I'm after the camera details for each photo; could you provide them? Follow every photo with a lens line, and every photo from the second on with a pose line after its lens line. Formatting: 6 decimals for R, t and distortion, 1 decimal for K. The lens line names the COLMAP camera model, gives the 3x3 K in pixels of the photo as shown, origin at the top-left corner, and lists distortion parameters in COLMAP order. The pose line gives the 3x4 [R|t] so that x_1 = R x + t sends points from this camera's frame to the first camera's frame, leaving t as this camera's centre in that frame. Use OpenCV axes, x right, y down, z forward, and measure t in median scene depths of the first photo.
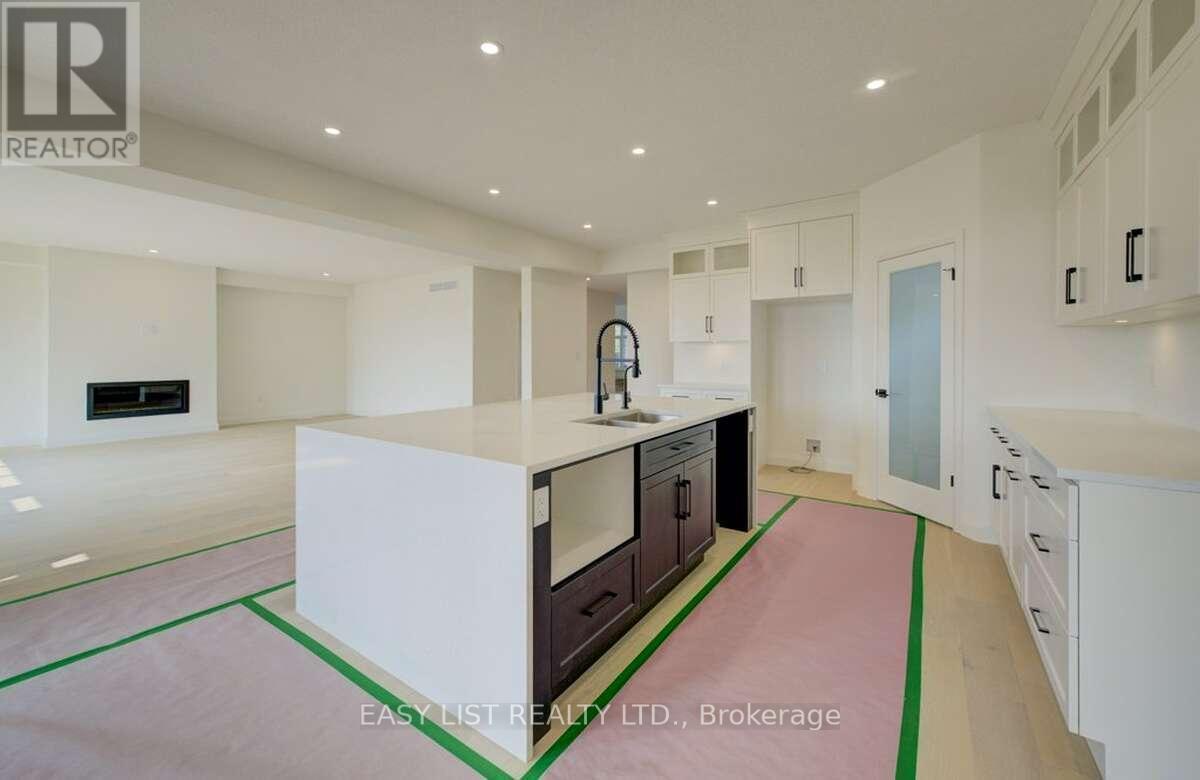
lens RADIAL K [[474.4, 0, 599.4], [0, 474.4, 362.9], [0, 0, 1]] dist [0.001555, 0.000112]
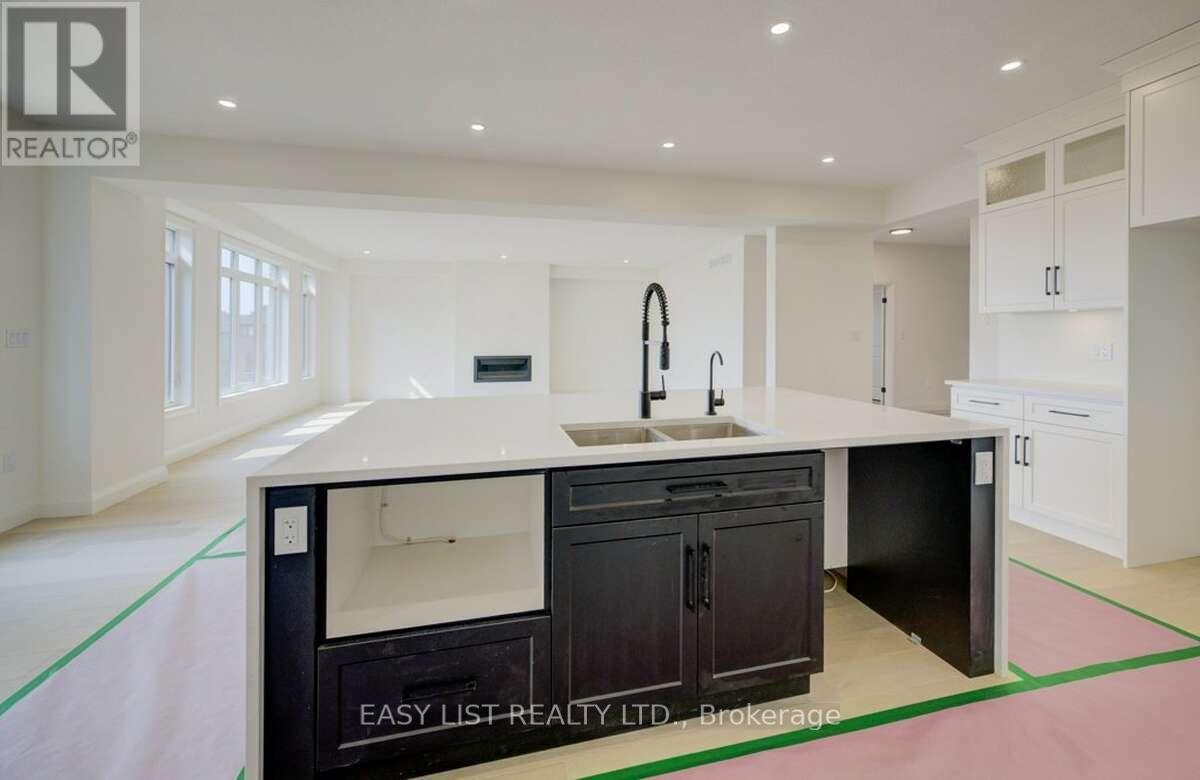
lens RADIAL K [[493.9, 0, 602.7], [0, 493.9, 339.7], [0, 0, 1]] dist [-0.001929, -0.000024]
pose [[0.751318, 0.003296, -0.659933, 0.215521], [-0.007316, 0.999968, -0.003335, -0.003727], [0.659900, 0.007334, 0.751317, 0.194904]]
